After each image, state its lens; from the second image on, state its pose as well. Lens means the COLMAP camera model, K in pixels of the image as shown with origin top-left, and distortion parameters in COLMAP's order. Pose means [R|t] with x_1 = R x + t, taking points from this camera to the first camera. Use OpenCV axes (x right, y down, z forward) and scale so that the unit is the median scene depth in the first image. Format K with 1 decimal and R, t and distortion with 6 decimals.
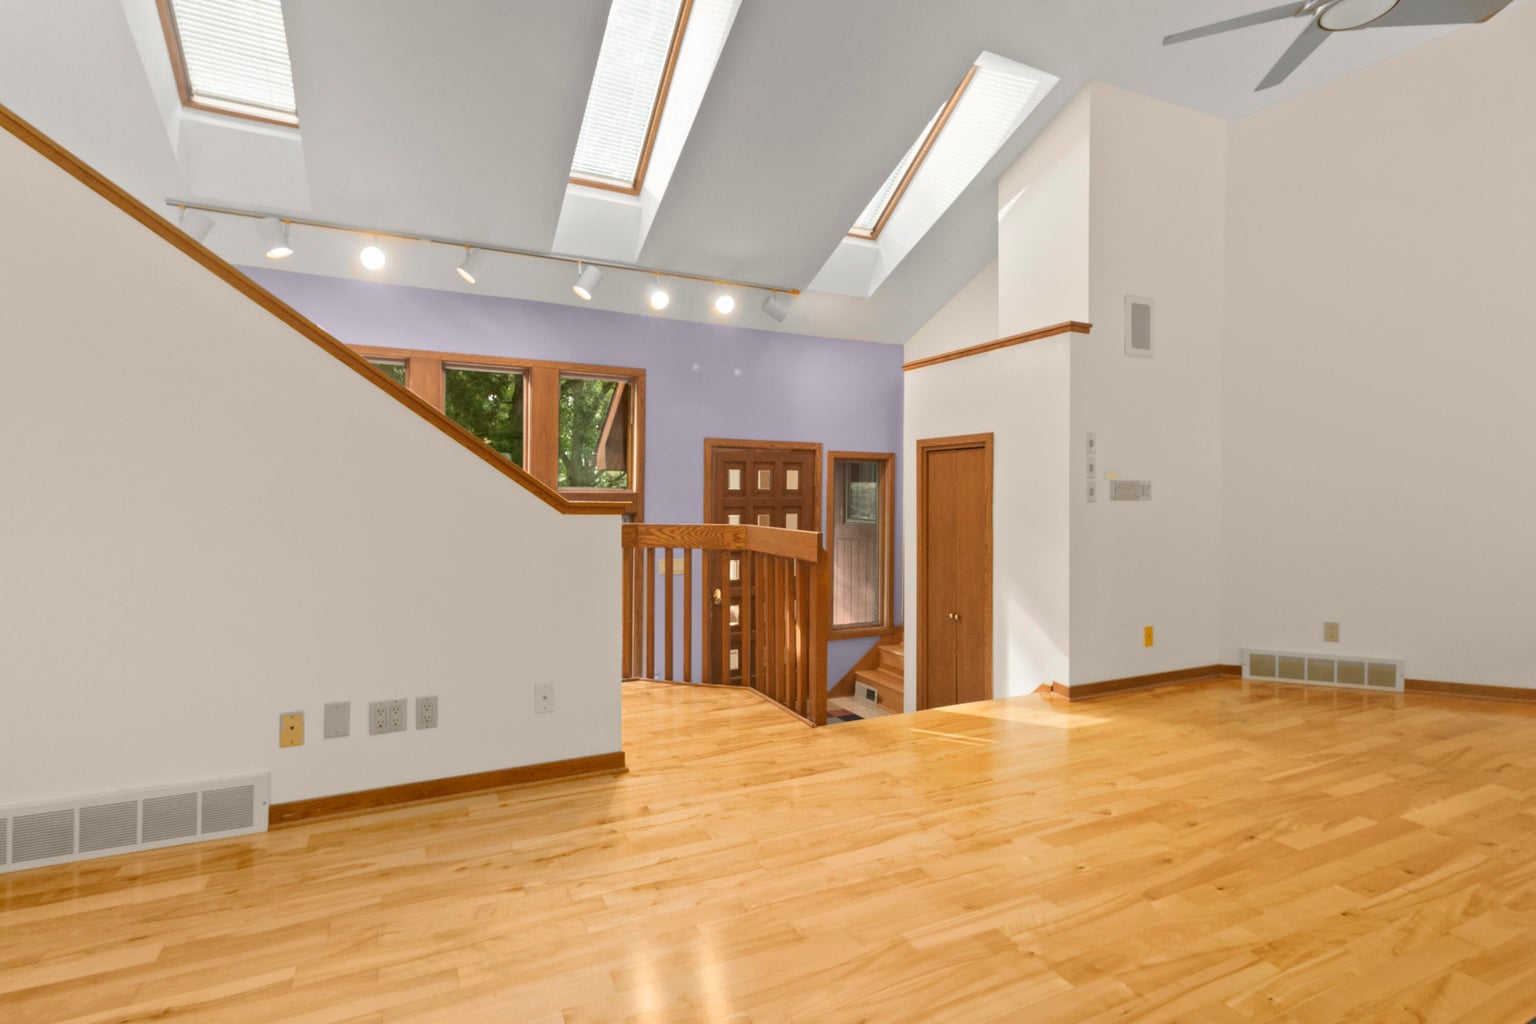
lens RADIAL K [[721.0, 0, 759.9], [0, 721.0, 501.1], [0, 0, 1]] dist [-0.002379, 0.001866]
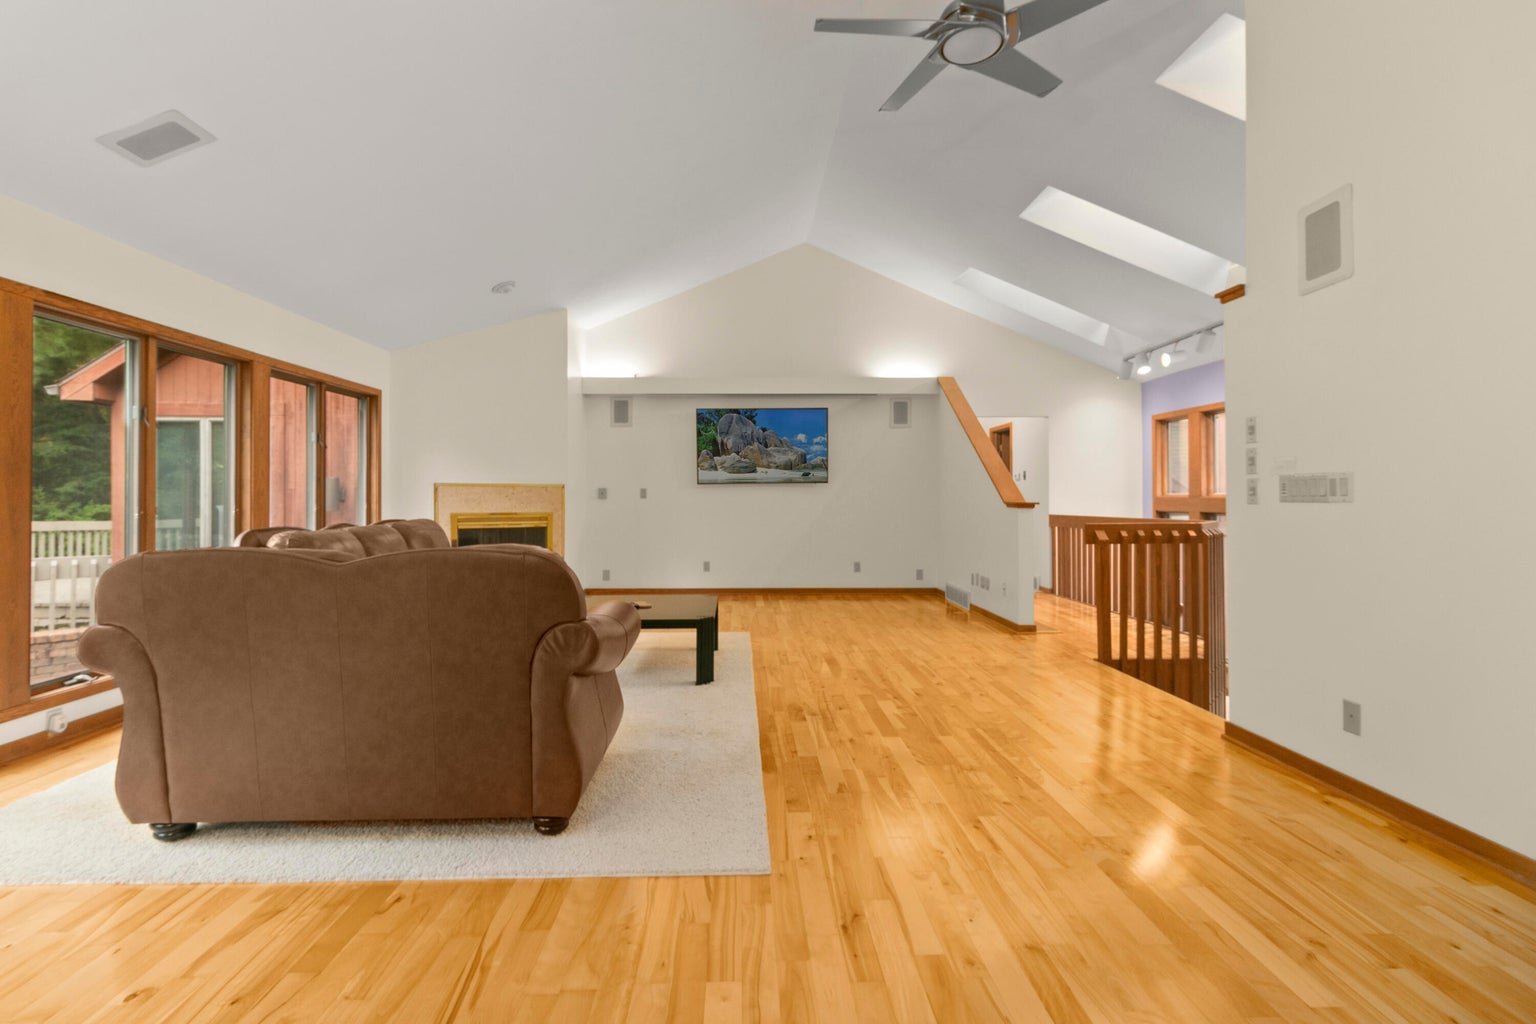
lens RADIAL K [[721.0, 0, 766.5], [0, 721.0, 499.2], [0, 0, 1]] dist [-0.002379, 0.001866]
pose [[-0.404187, -0.004655, -0.914664, 1.378895], [-0.004836, 0.999984, -0.002953, 0.000441], [0.914663, 0.003230, -0.404203, 0.815902]]
